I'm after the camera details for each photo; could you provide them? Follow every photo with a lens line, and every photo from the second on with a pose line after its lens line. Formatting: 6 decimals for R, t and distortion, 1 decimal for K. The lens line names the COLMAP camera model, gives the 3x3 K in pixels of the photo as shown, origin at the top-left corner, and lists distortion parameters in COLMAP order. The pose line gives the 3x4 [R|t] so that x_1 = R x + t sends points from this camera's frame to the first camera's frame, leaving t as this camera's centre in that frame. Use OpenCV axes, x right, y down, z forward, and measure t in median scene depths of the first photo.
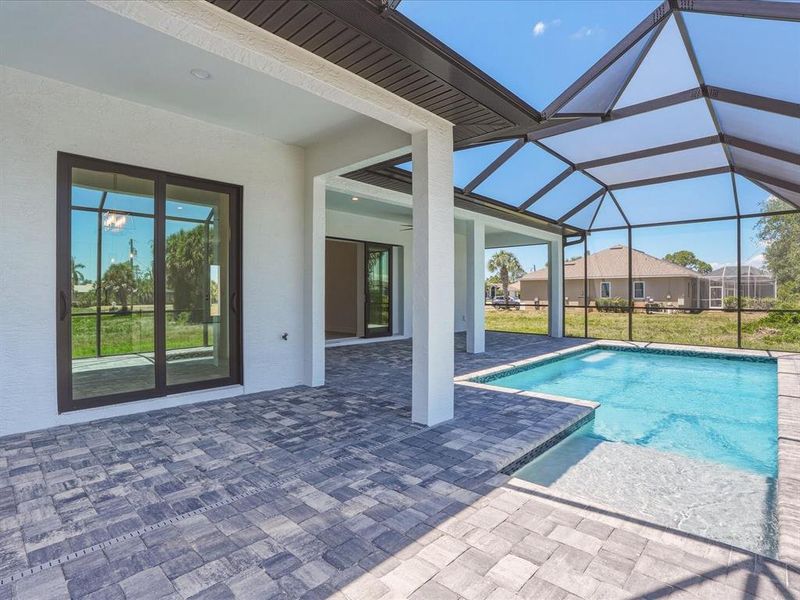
lens RADIAL K [[416.7, 0, 403.1], [0, 416.7, 289.4], [0, 0, 1]] dist [-0.047807, 0.025745]
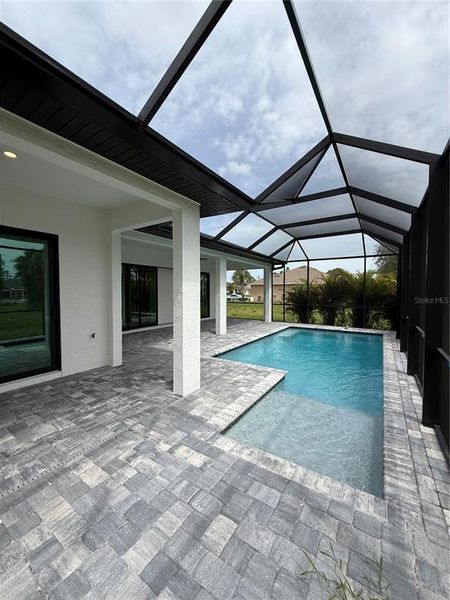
lens RADIAL K [[239.3, 0, 222.4], [0, 239.3, 298.7], [0, 0, 1]] dist [0.015302, -0.000051]
pose [[0.987728, -0.003389, 0.156145, 0.062716], [-0.002975, 0.999175, 0.040506, -0.077453], [-0.156154, -0.040473, 0.986903, 0.075641]]
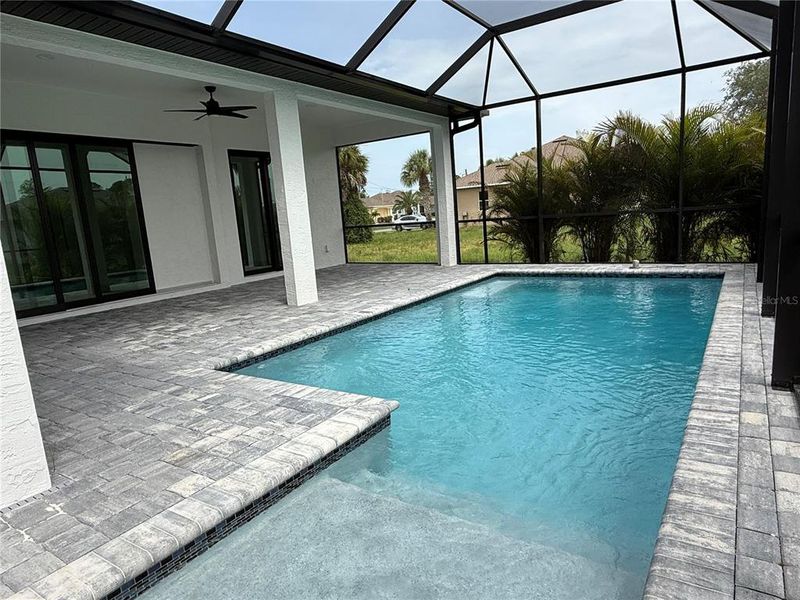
lens RADIAL K [[513.6, 0, 375.5], [0, 513.6, 311.8], [0, 0, 1]] dist [-0.004482, 0.000175]
pose [[0.988072, -0.099260, 0.117734, 0.444642], [0.074483, 0.977210, 0.198777, 0.021619], [-0.134782, -0.187637, 0.972947, 0.414324]]
